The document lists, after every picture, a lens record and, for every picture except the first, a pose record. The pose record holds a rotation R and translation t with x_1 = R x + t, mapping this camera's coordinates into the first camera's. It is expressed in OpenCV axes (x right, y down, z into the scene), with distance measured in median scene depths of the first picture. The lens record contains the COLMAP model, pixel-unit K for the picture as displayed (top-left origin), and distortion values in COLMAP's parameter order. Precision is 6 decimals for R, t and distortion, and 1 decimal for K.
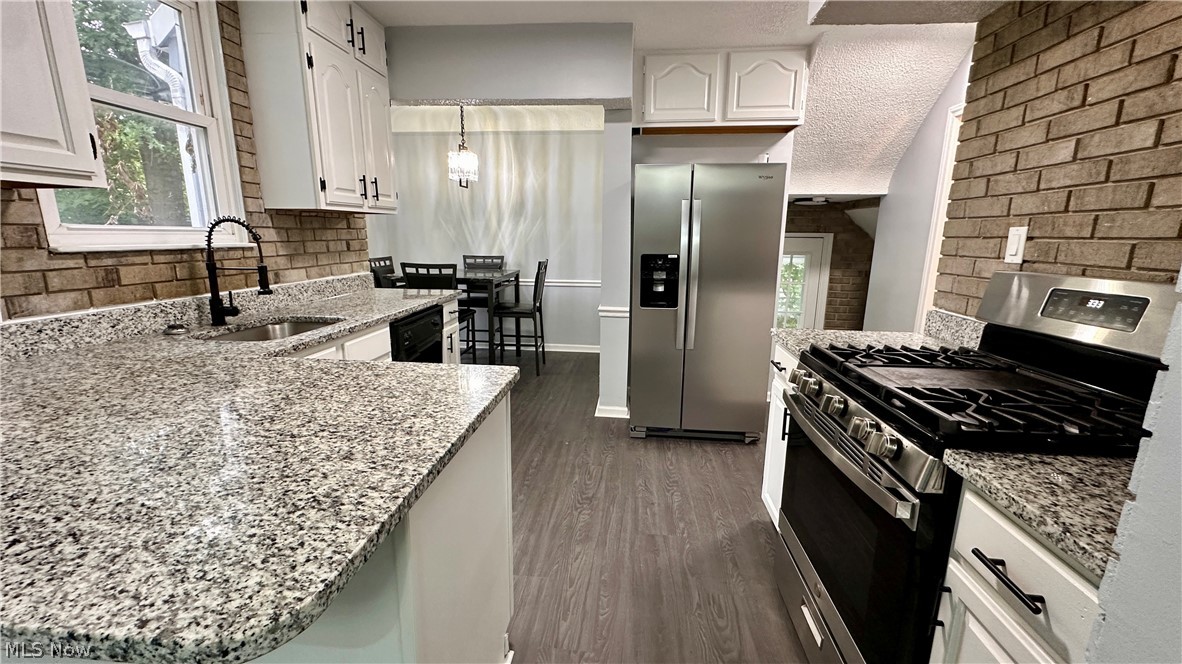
lens RADIAL K [[471.2, 0, 589.1], [0, 471.2, 335.0], [0, 0, 1]] dist [-0.006826, 0.002388]
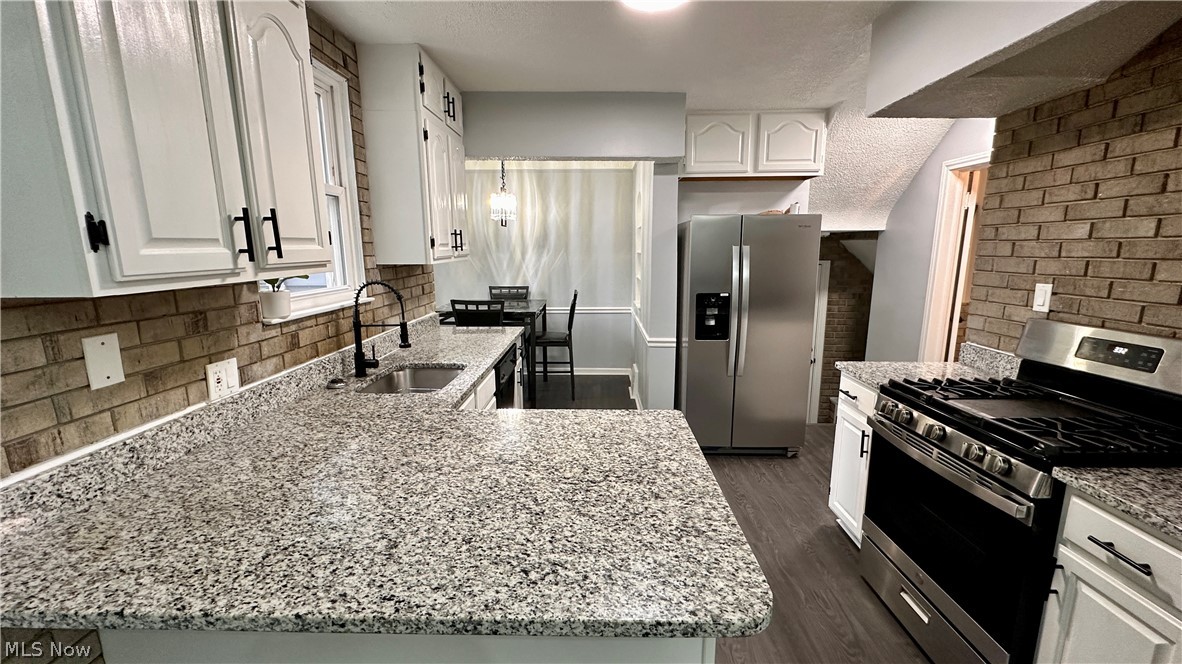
lens RADIAL K [[471.2, 0, 589.3], [0, 471.2, 335.0], [0, 0, 1]] dist [-0.006826, 0.002388]
pose [[0.996698, -0.028622, 0.075985, -0.330938], [0.030587, 0.999224, -0.024824, -0.073099], [-0.075215, 0.027066, 0.996800, -0.143405]]
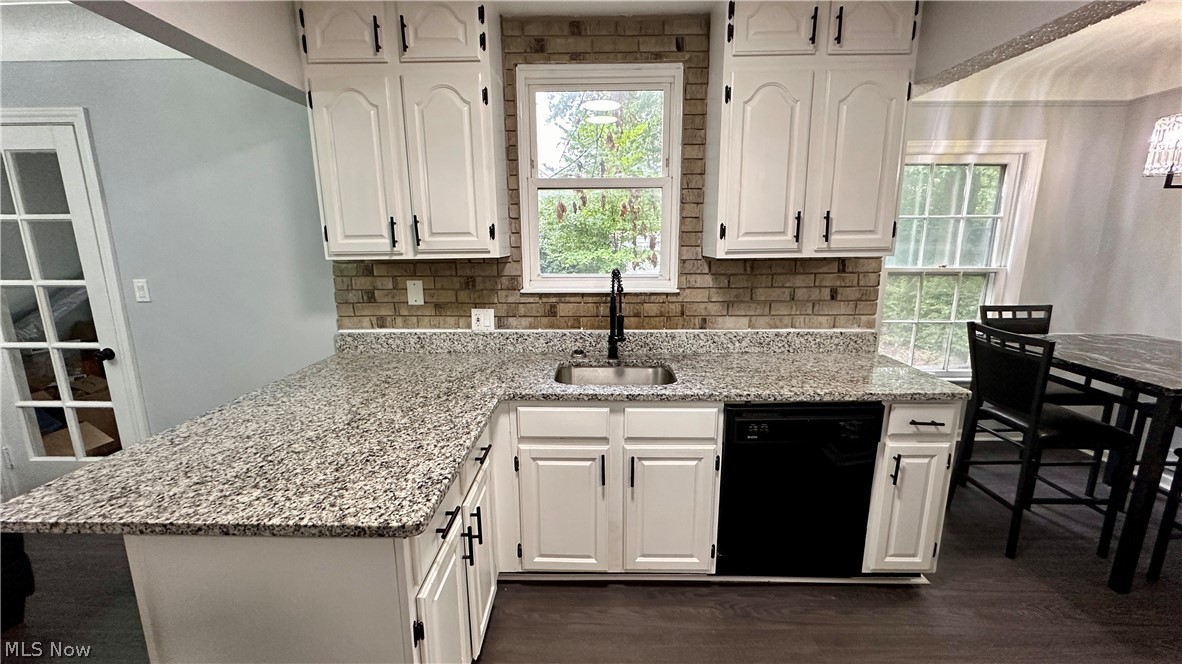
lens RADIAL K [[471.2, 0, 589.2], [0, 471.2, 333.0], [0, 0, 1]] dist [-0.006826, 0.002388]
pose [[0.079114, 0.189220, -0.978742, 0.359876], [-0.201278, 0.964630, 0.170222, -0.269173], [0.976334, 0.183533, 0.114402, 0.787236]]
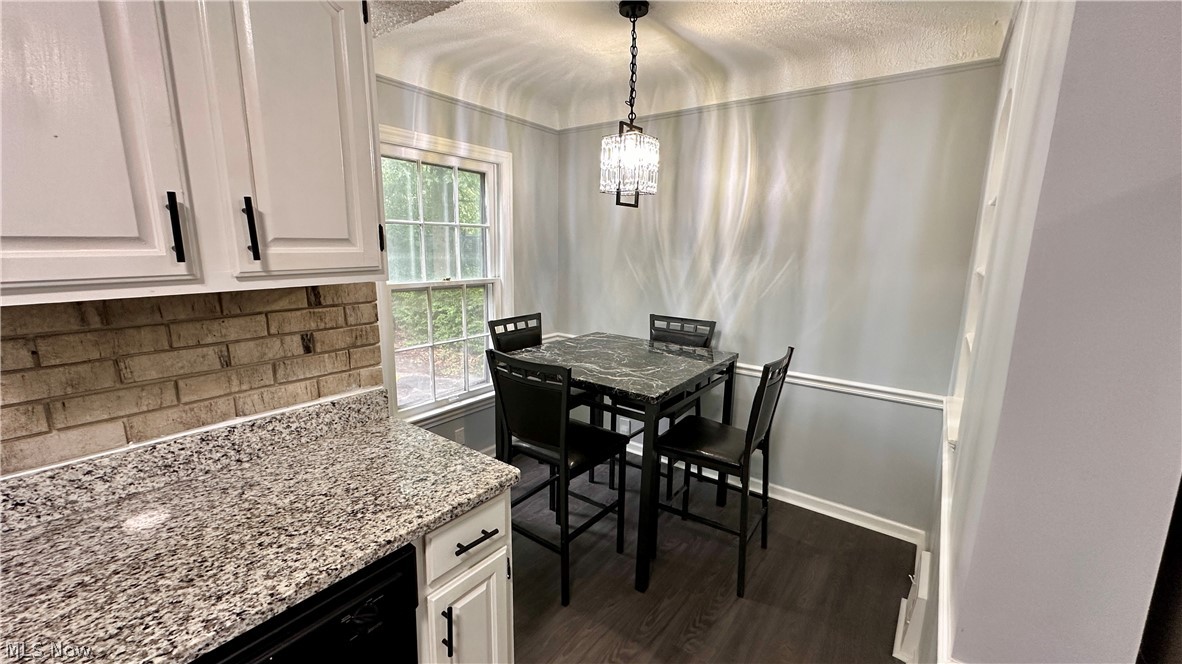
lens RADIAL K [[471.2, 0, 588.8], [0, 471.2, 331.8], [0, 0, 1]] dist [-0.006826, 0.002388]
pose [[0.854646, 0.098760, -0.509732, -0.054625], [-0.115198, 0.993342, -0.000688, -0.351845], [0.506270, 0.059308, 0.860333, 1.112904]]
